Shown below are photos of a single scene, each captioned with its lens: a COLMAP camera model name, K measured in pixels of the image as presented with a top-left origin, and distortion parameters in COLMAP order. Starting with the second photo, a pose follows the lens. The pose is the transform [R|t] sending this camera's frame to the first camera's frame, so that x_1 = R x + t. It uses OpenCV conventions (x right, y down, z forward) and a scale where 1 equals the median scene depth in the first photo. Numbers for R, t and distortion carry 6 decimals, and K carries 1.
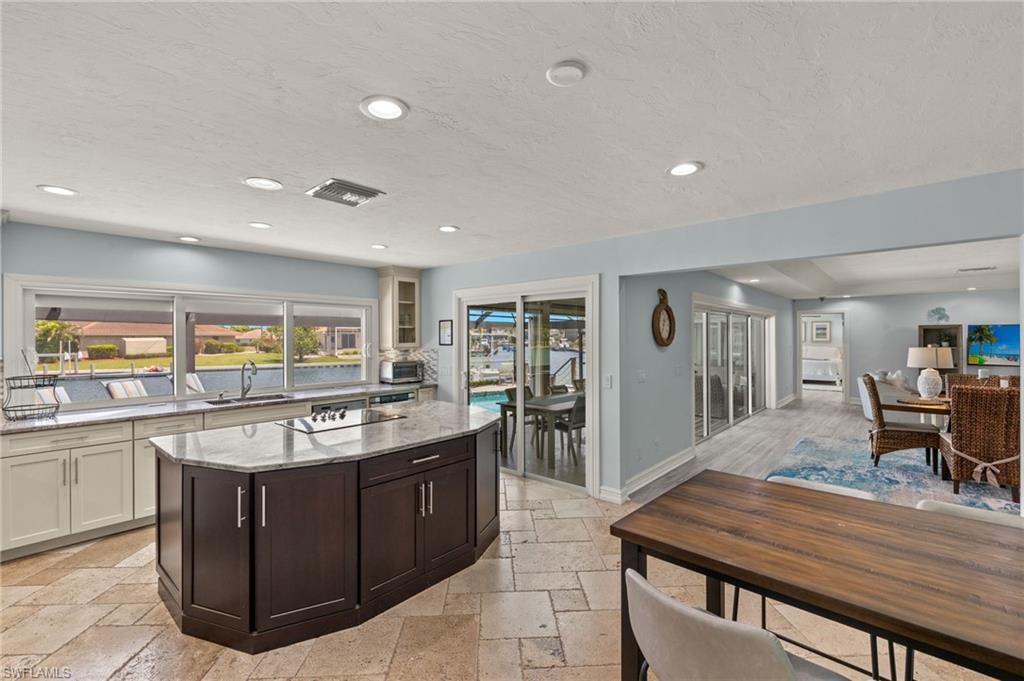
lens RADIAL K [[439.3, 0, 502.8], [0, 439.3, 337.0], [0, 0, 1]] dist [-0.001574, -0.000175]
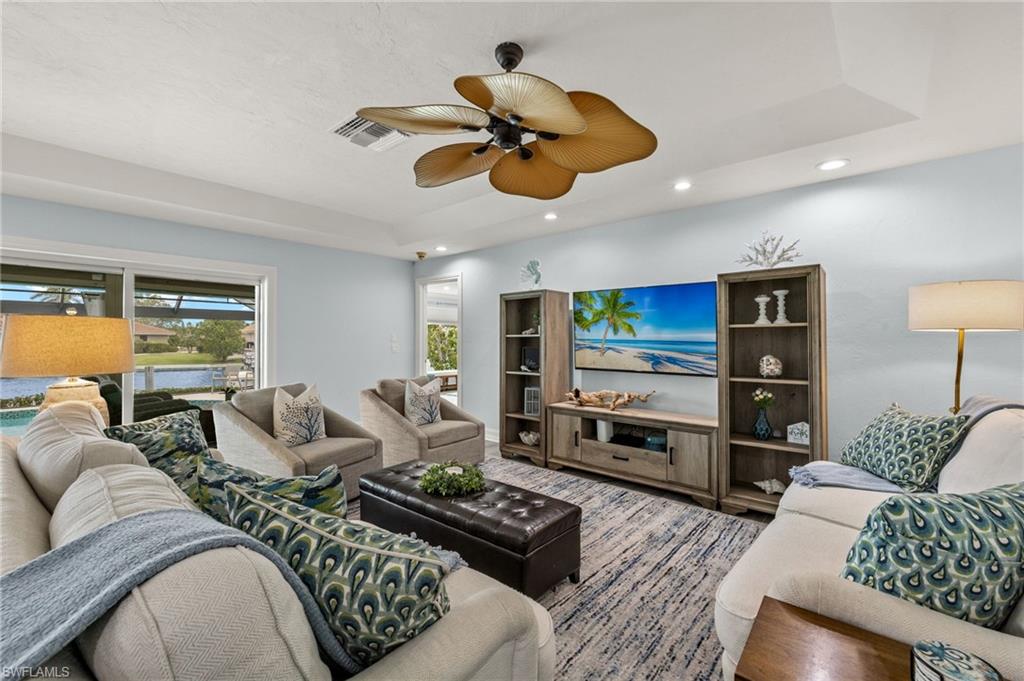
lens RADIAL K [[430.2, 0, 510.1], [0, 430.2, 336.9], [0, 0, 1]] dist [-0.000182, 0.000040]
pose [[0.999803, 0.006129, 0.018873, 0.552972], [-0.005993, 0.999956, -0.007268, 0.016938], [-0.018917, 0.007154, 0.999795, 0.279365]]
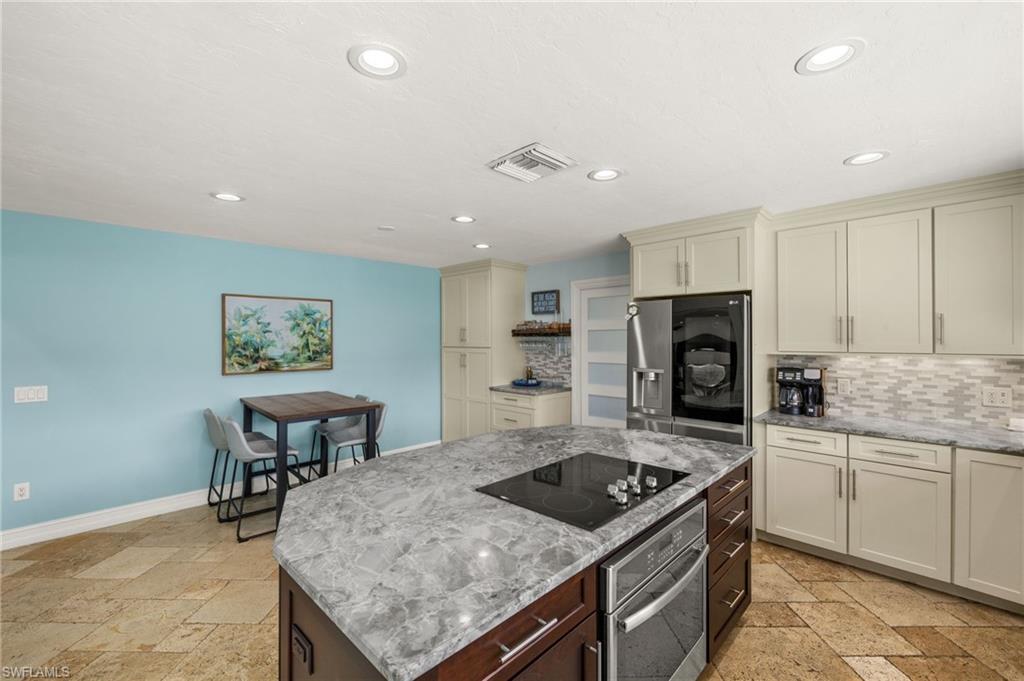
lens RADIAL K [[430.2, 0, 510.1], [0, 430.2, 336.9], [0, 0, 1]] dist [-0.000182, 0.000040]
pose [[-0.999355, 0.007486, 0.035119, -0.062811], [0.007308, 0.999960, -0.005182, 0.002177], [-0.035157, -0.004922, -0.999370, 0.336989]]
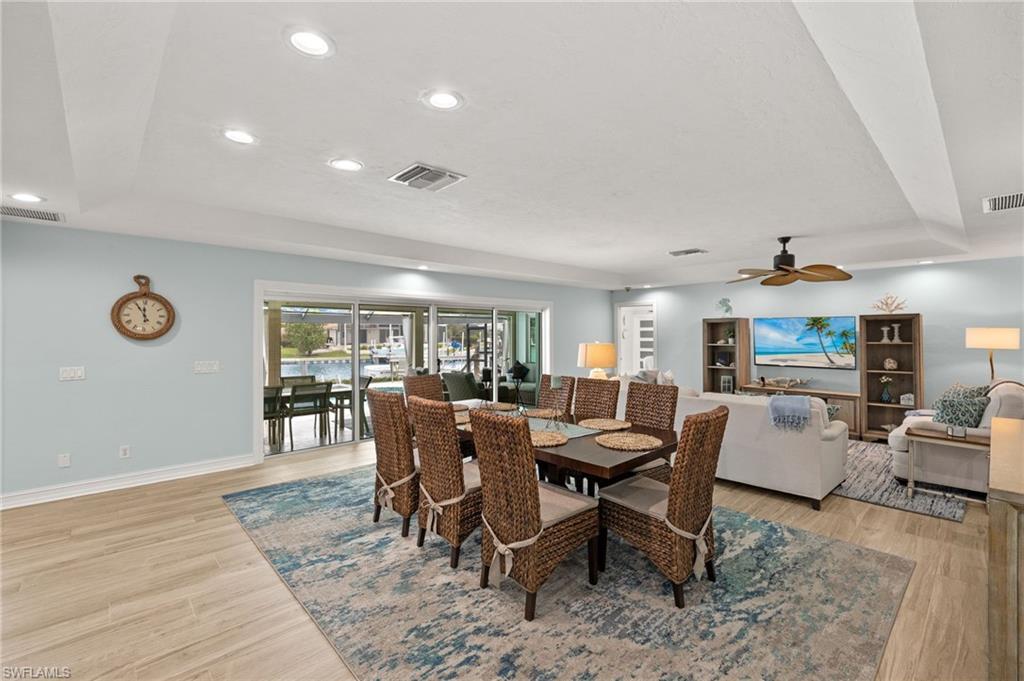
lens RADIAL K [[444.7, 0, 511.1], [0, 444.7, 330.5], [0, 0, 1]] dist [0.003623, -0.000215]
pose [[0.996478, 0.002888, -0.083804, 0.374642], [-0.003443, 0.999973, -0.006477, 0.002031], [0.083783, 0.006742, 0.996461, 0.053801]]
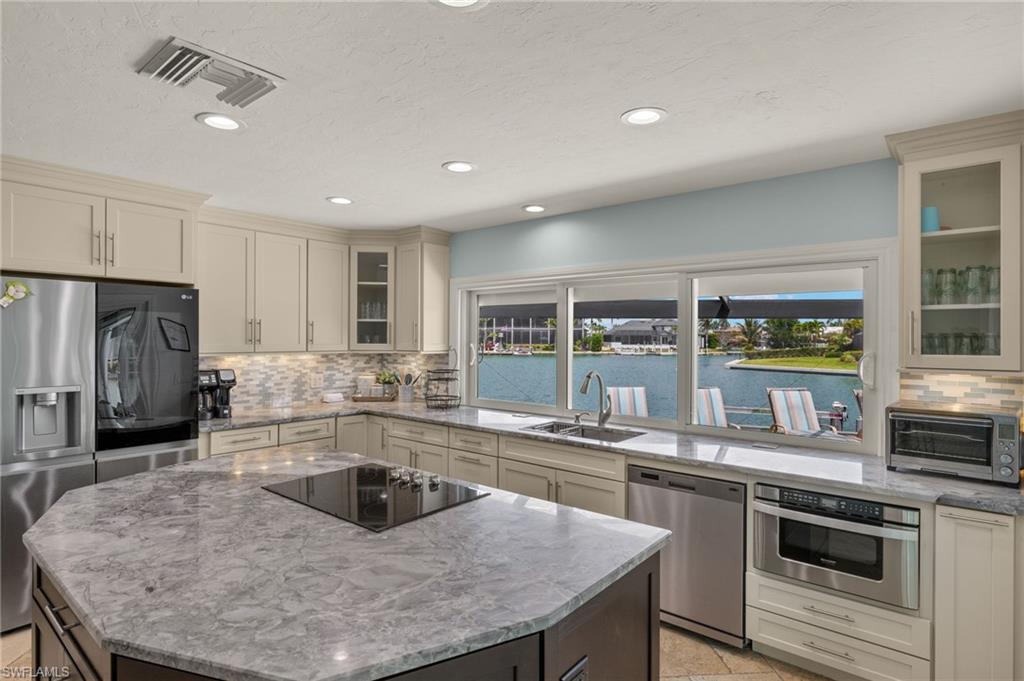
lens RADIAL K [[533.9, 0, 510.9], [0, 533.9, 339.0], [0, 0, 1]] dist [-0.002035, 0.000524]
pose [[0.045119, 0.007746, -0.998952, 0.062402], [-0.004975, 0.999959, 0.007529, 0.000136], [0.998969, 0.004630, 0.045156, 0.247896]]
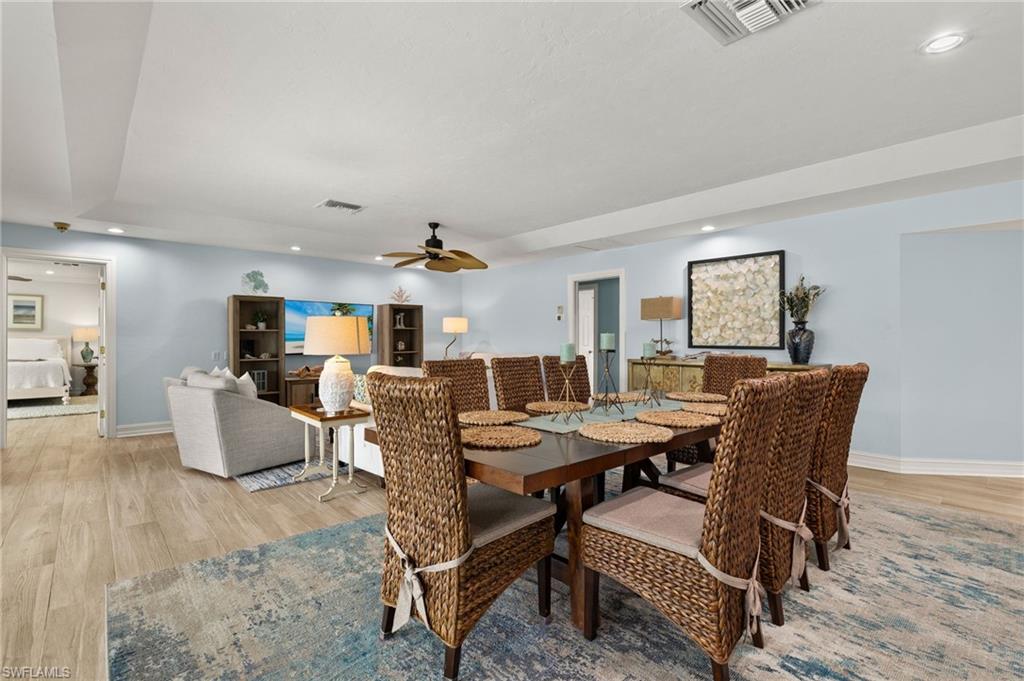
lens RADIAL K [[471.8, 0, 509.2], [0, 471.8, 338.8], [0, 0, 1]] dist [-0.005259, 0.000501]
pose [[0.099387, 0.003981, 0.995041, 0.181910], [-0.003710, 0.999987, -0.003630, 0.021937], [-0.995042, -0.003331, 0.099400, 0.312893]]
